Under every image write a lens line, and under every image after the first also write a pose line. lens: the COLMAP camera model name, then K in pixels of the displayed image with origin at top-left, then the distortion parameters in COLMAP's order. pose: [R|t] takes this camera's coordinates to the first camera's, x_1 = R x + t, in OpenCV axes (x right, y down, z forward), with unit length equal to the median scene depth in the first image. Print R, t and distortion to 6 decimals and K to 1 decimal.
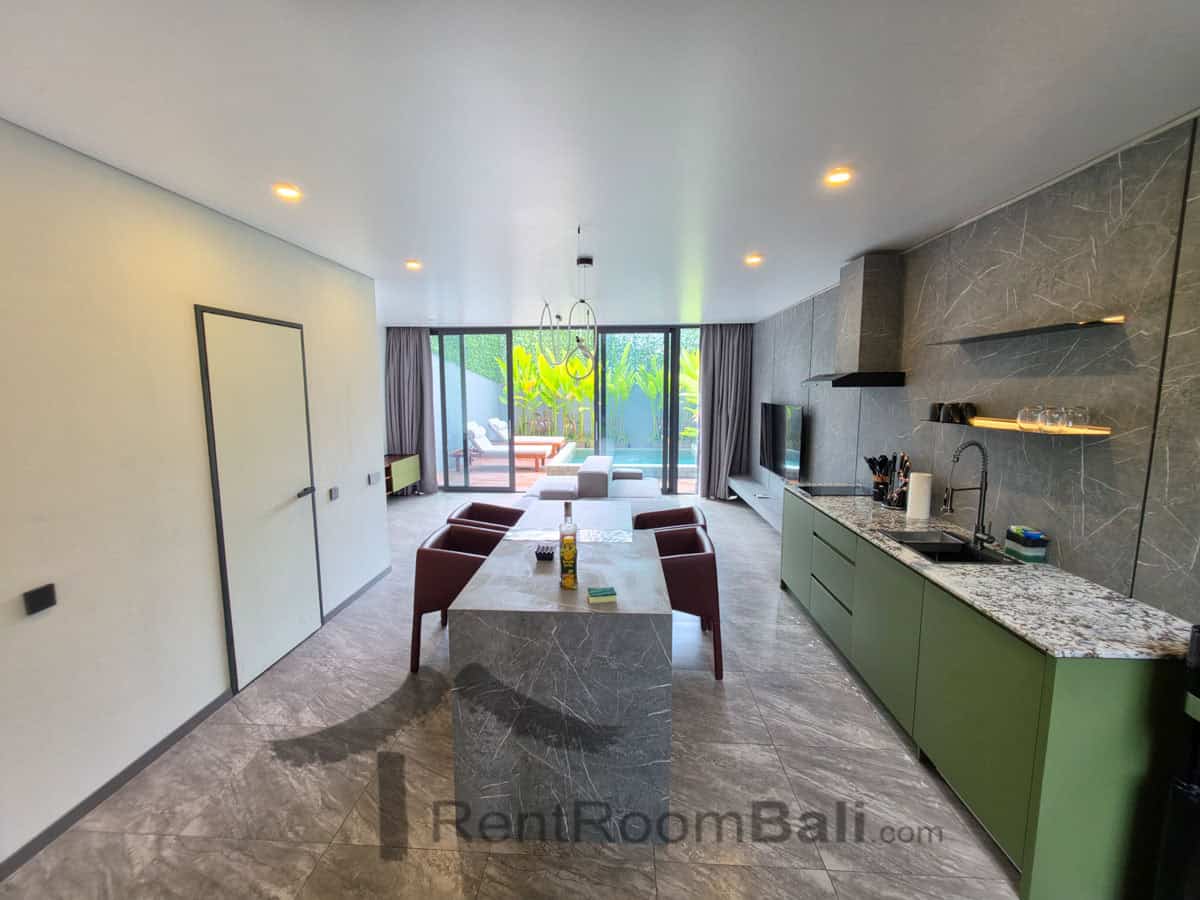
lens RADIAL K [[487.4, 0, 599.7], [0, 487.4, 447.0], [0, 0, 1]] dist [-0.000574, -0.000228]
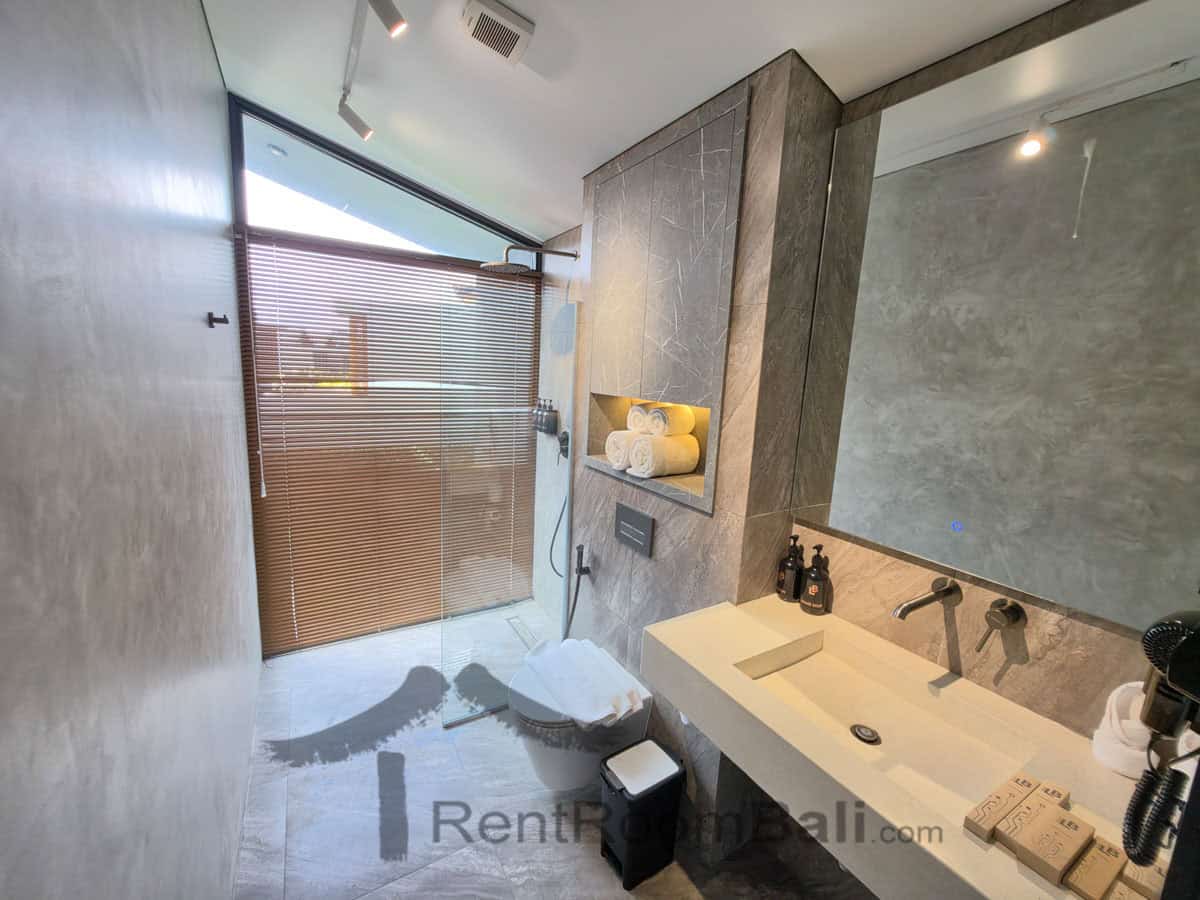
lens RADIAL K [[487.4, 0, 593.8], [0, 487.4, 449.2], [0, 0, 1]] dist [-0.000574, -0.000228]
pose [[0.826771, -0.049316, 0.560373, 0.428645], [0.017791, 0.997944, 0.061576, -0.170002], [-0.562257, -0.040940, 0.825948, 0.400558]]
